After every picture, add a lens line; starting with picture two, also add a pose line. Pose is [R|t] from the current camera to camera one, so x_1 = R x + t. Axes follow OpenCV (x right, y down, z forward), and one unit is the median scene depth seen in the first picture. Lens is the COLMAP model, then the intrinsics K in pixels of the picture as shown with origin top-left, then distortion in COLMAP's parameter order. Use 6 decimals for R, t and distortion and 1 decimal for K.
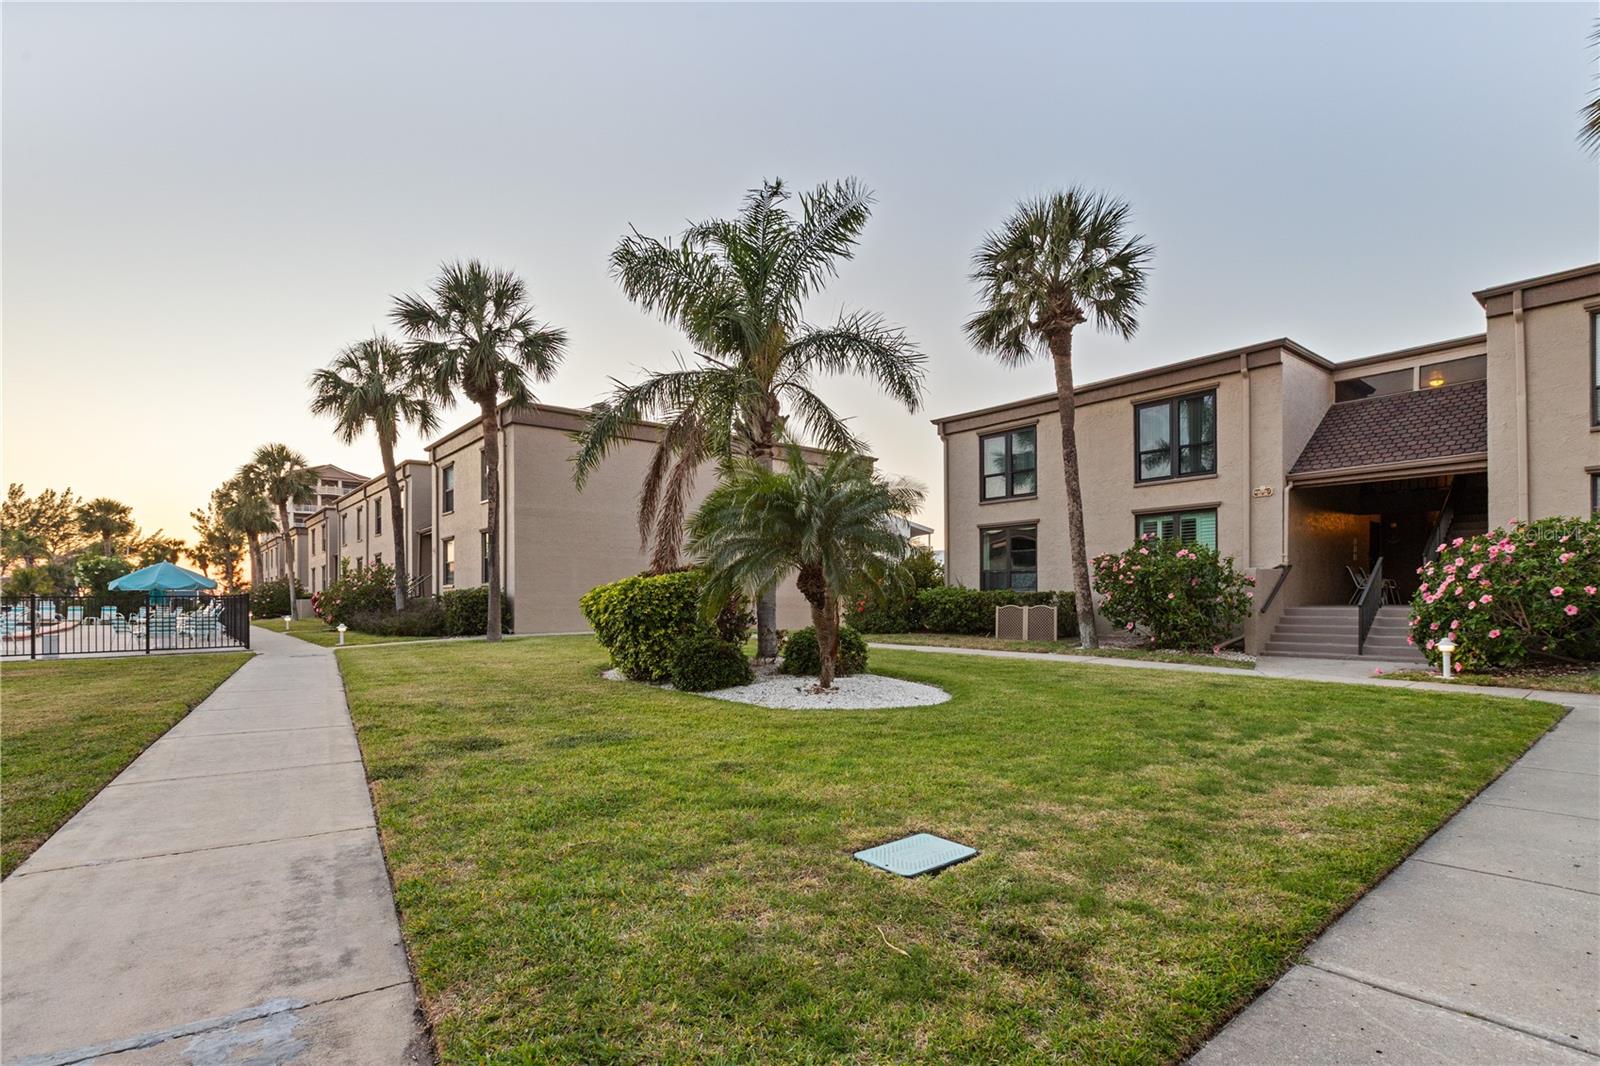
lens RADIAL K [[761.8, 0, 796.3], [0, 761.8, 590.8], [0, 0, 1]] dist [0.001416, -0.000427]
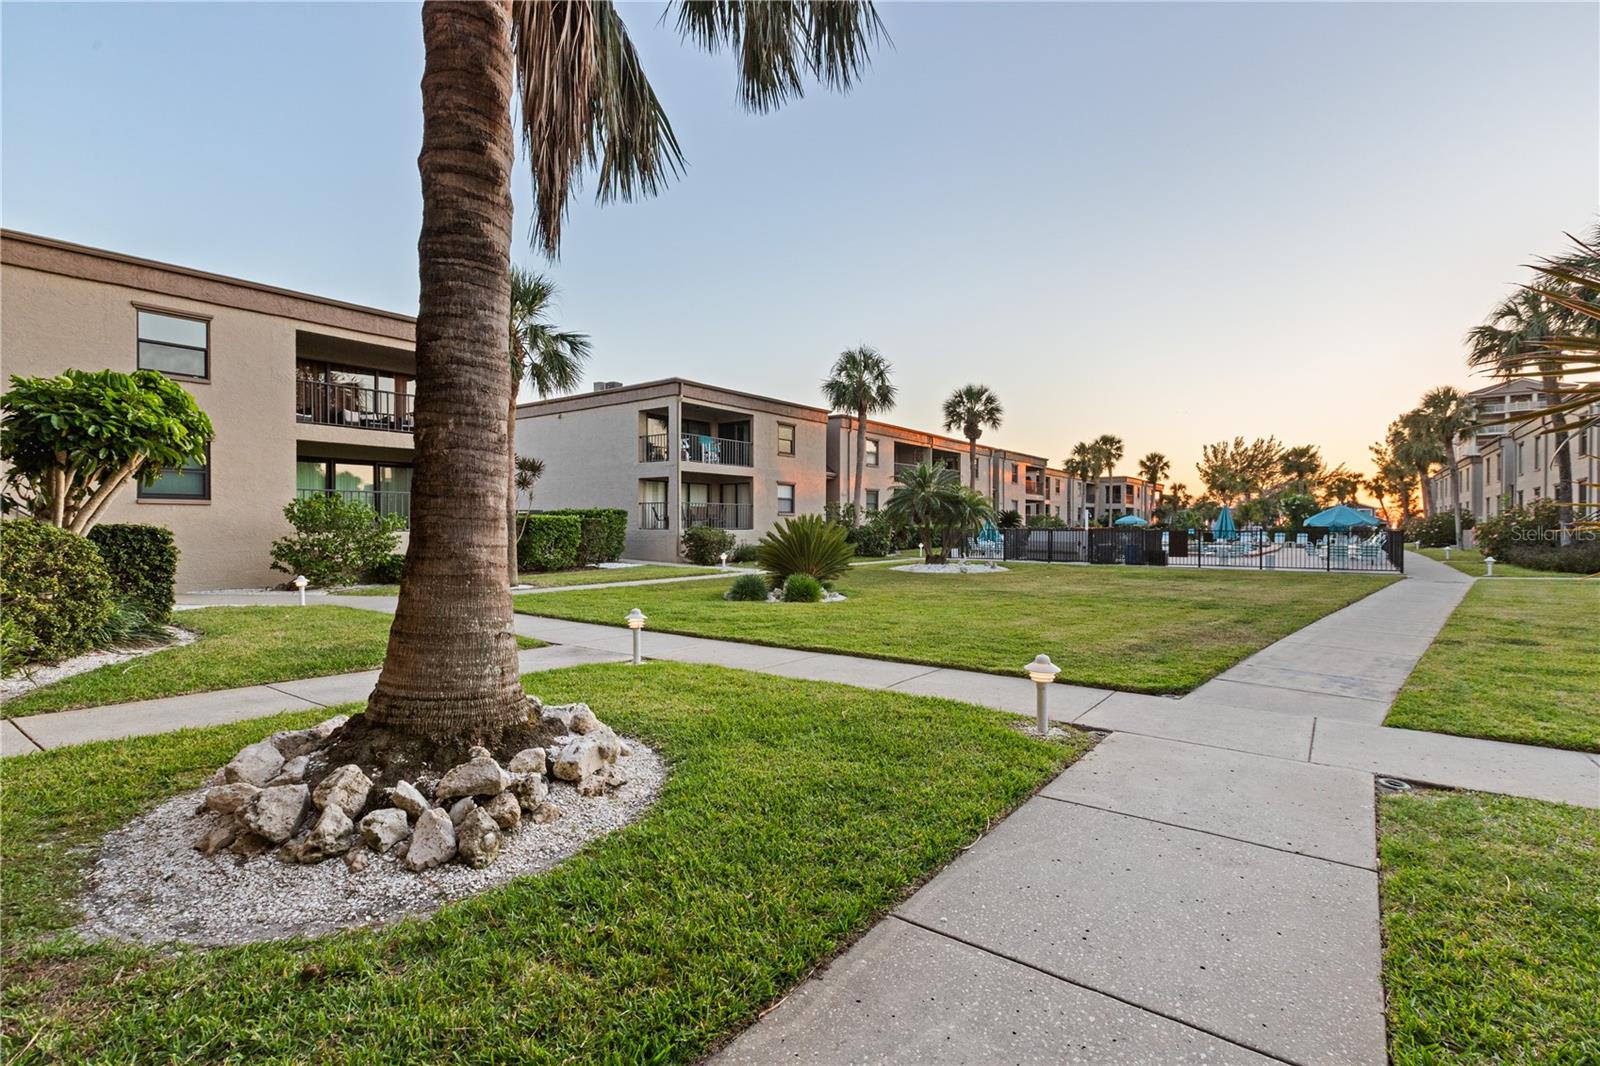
lens RADIAL K [[729.6, 0, 800.0], [0, 729.6, 533.0], [0, 0, 1]] dist [0.010473, -0.013749]
pose [[0.234693, 0.020467, -0.971854, 0.093084], [0.001448, 0.999770, 0.021405, -0.007380], [0.972069, -0.006431, 0.234609, -0.106815]]
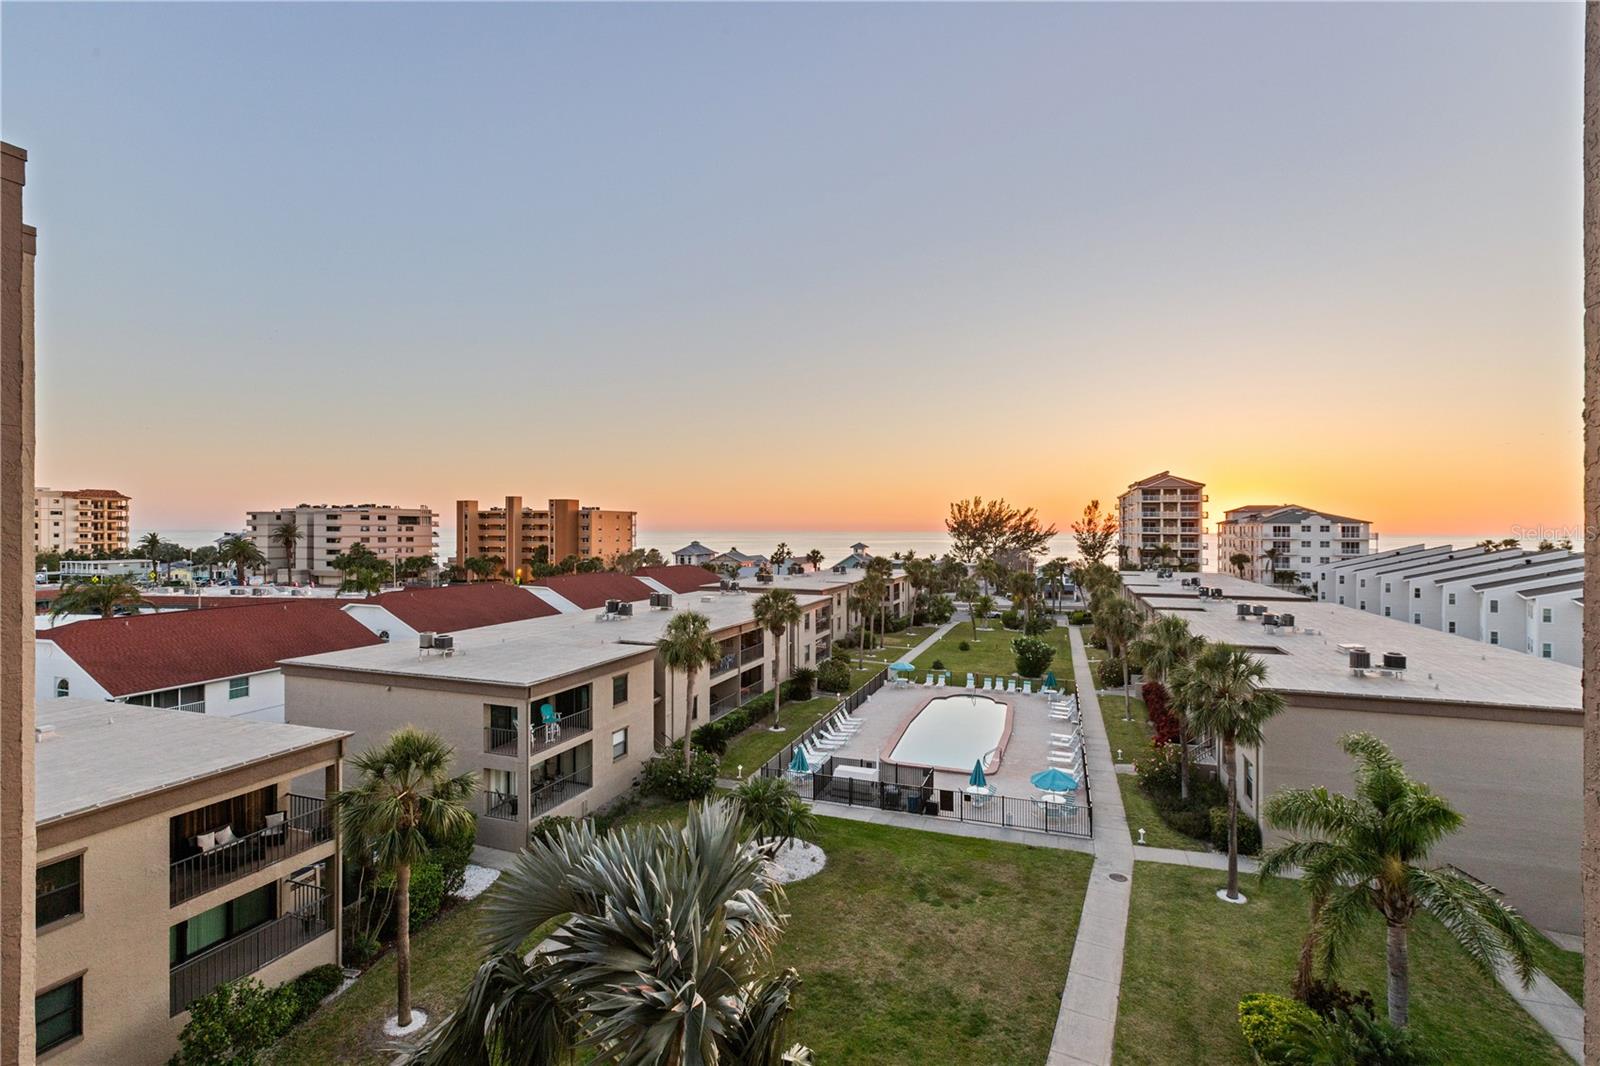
lens RADIAL K [[722.7, 0, 801.5], [0, 722.7, 527.6], [0, 0, 1]] dist [-0.000628, -0.000680]
pose [[0.514093, 0.002500, -0.857731, 0.156300], [-0.001501, 0.999997, 0.002015, -0.268123], [0.857733, 0.000252, 0.514095, -0.185413]]
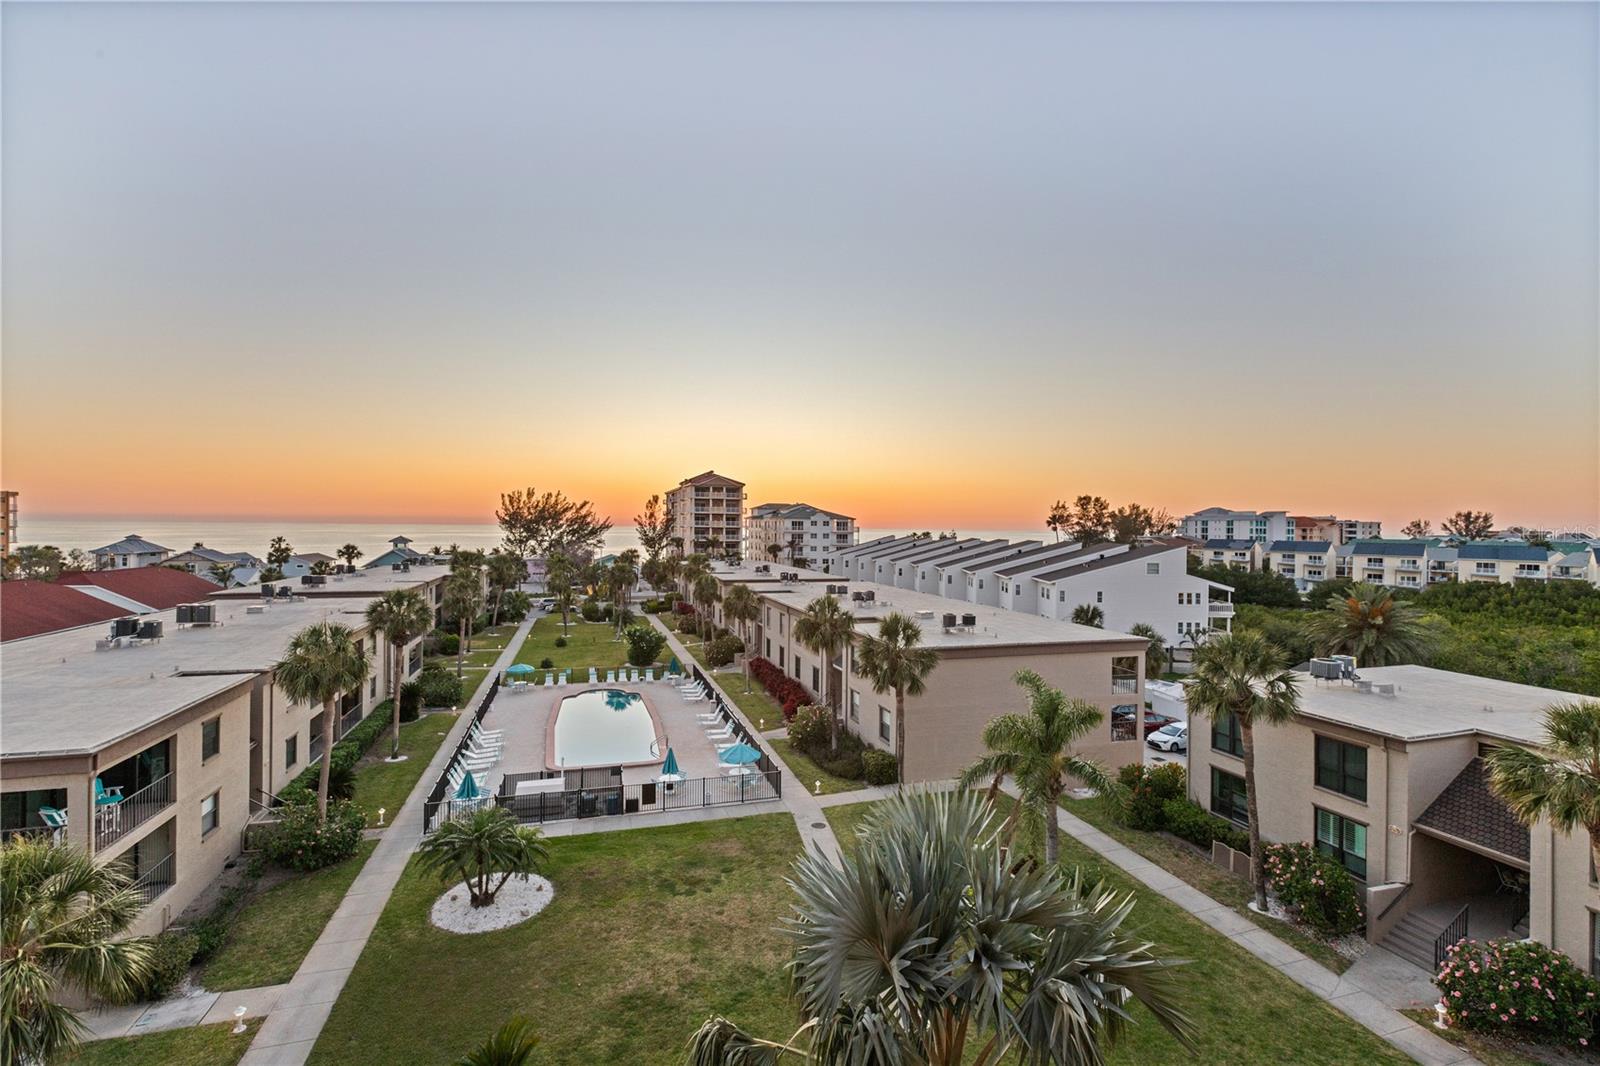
lens RADIAL K [[722.7, 0, 801.5], [0, 722.7, 527.6], [0, 0, 1]] dist [-0.000628, -0.000680]
pose [[0.921381, 0.013197, -0.388437, 0.022273], [-0.011250, 0.999910, 0.007288, -0.264811], [0.388498, -0.002345, 0.921447, -0.292938]]
